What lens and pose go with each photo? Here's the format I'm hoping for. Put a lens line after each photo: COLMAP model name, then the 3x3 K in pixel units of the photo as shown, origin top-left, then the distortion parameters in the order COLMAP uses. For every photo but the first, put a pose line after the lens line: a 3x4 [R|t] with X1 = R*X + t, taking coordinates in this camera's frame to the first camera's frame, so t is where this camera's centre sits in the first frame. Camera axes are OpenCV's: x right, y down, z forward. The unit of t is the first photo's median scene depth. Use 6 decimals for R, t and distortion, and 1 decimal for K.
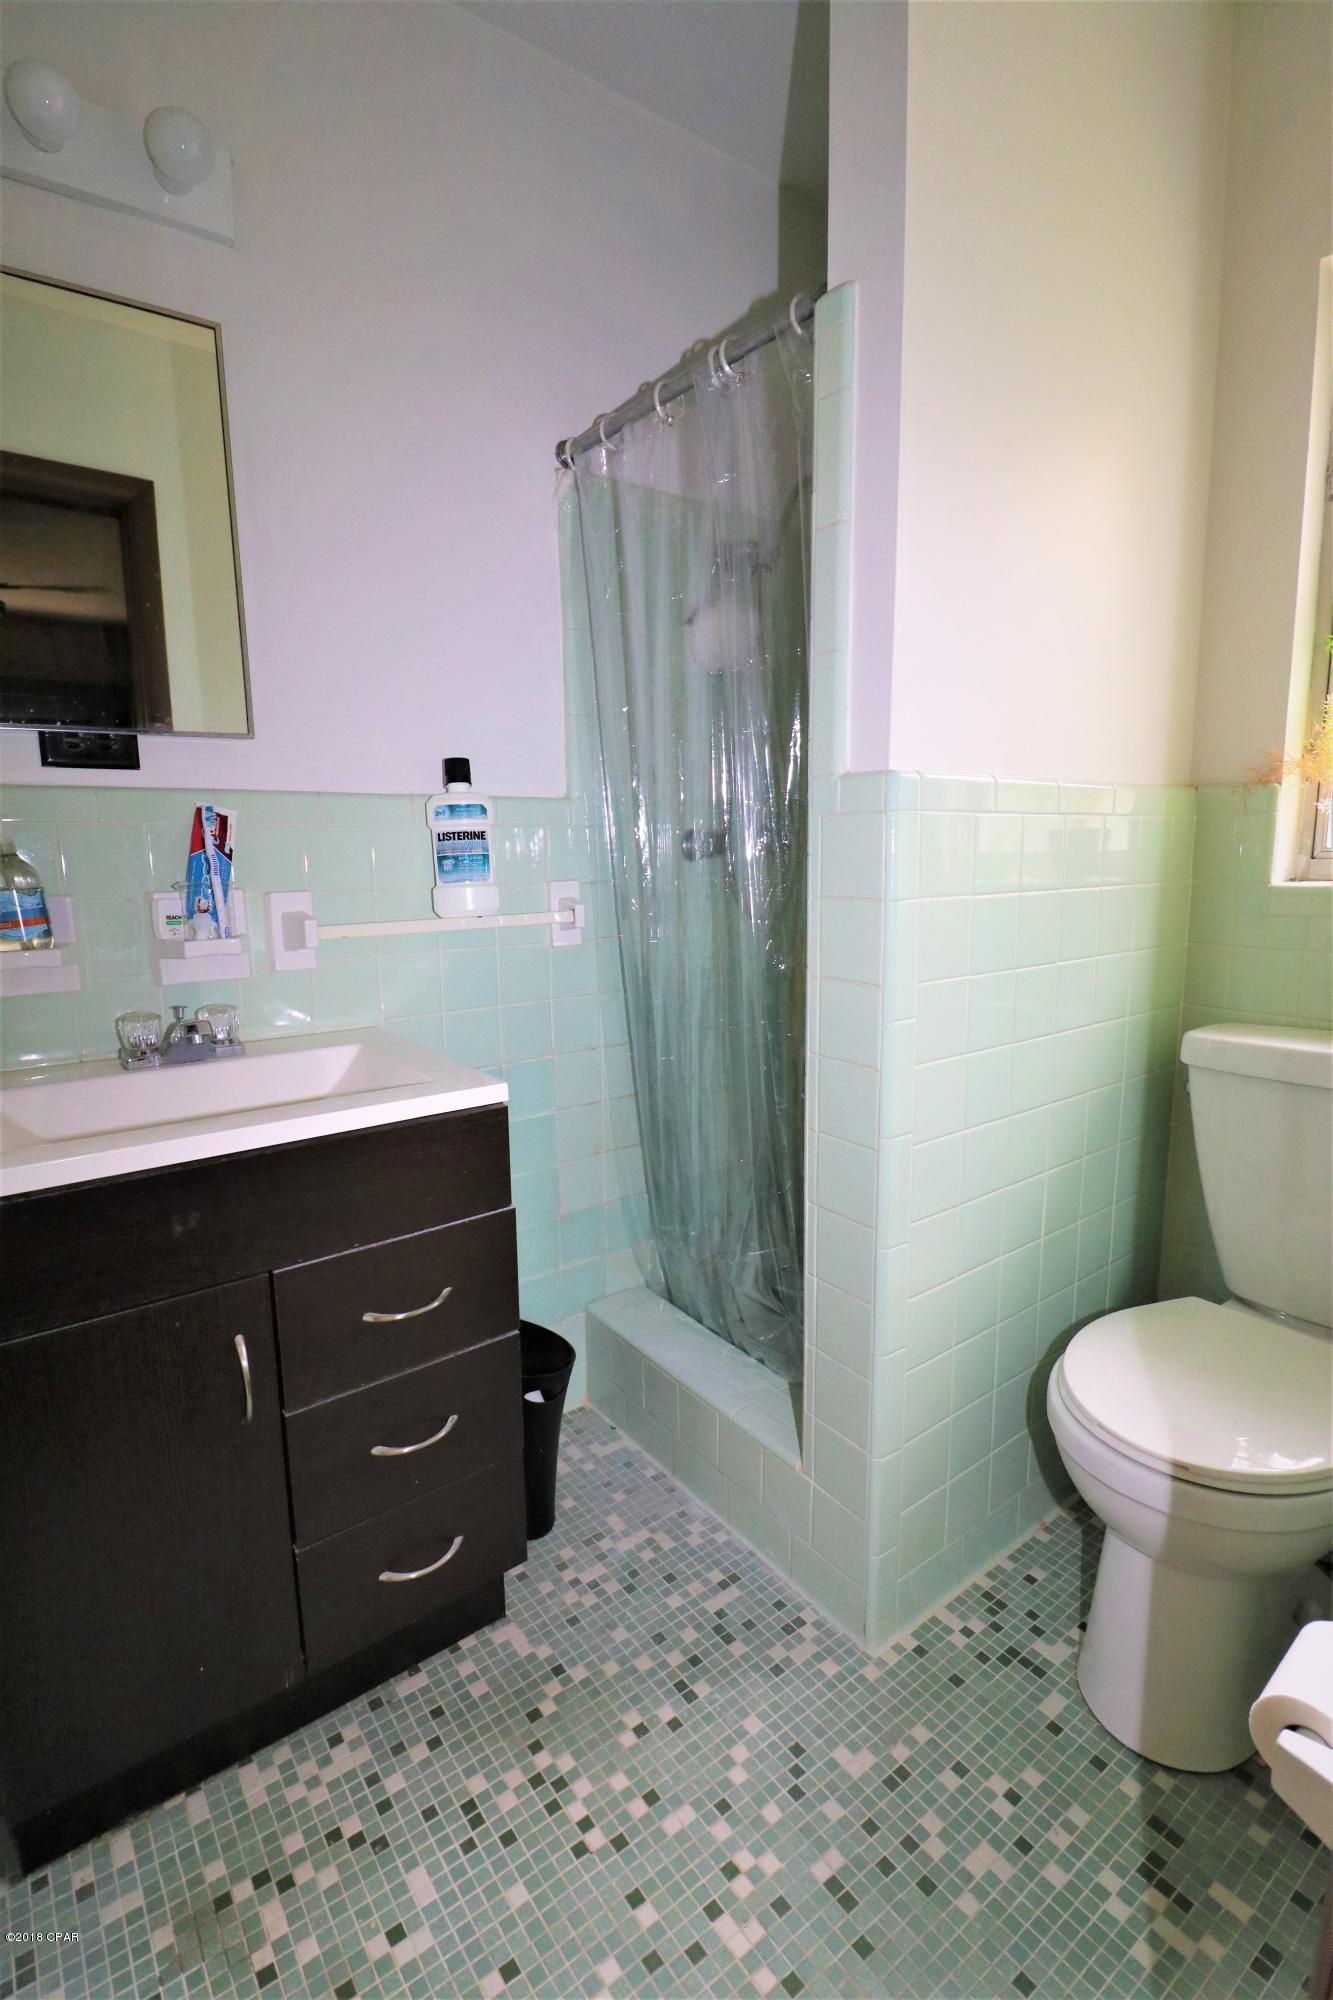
lens RADIAL K [[928.6, 0, 674.0], [0, 928.6, 998.1], [0, 0, 1]] dist [-0.004651, -0.009800]
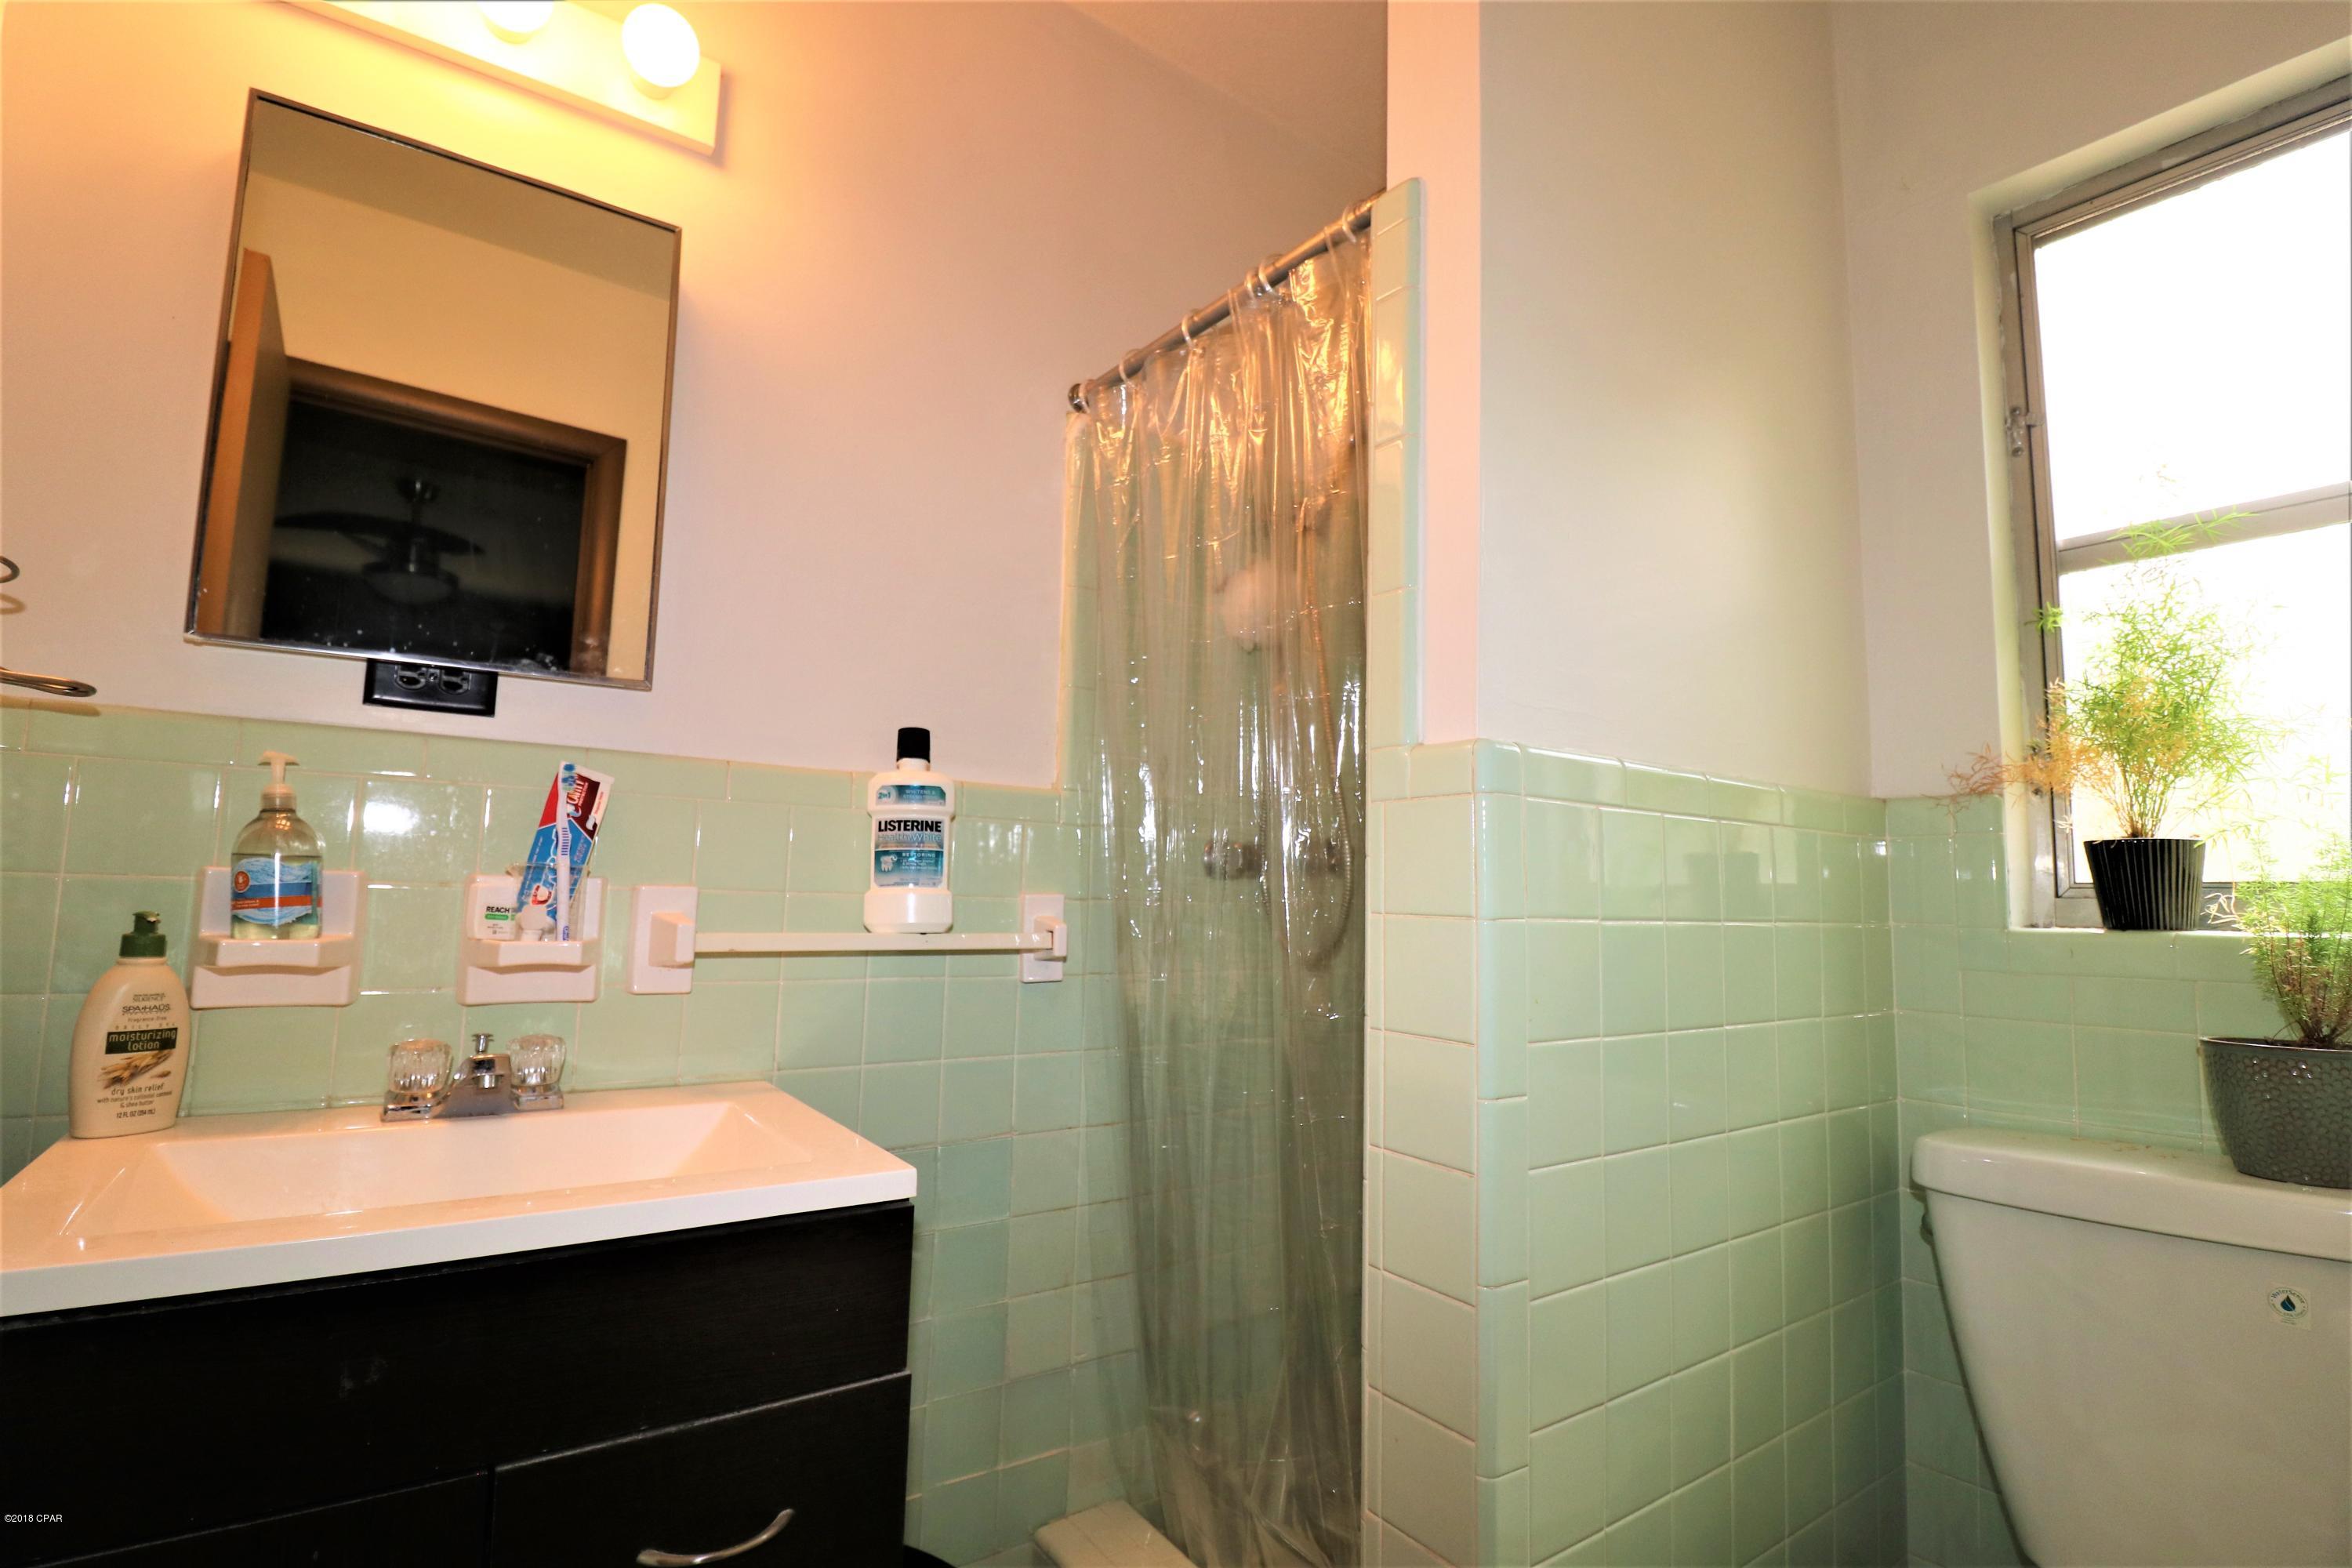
lens RADIAL K [[1092.0, 0, 1169.6], [0, 1092.0, 781.7], [0, 0, 1]] dist [-0.004651, -0.009800]
pose [[0.998647, 0.032714, -0.040417, 0.020856], [-0.042140, 0.964551, -0.260509, 0.015946], [0.030462, 0.261860, 0.964625, 0.140799]]
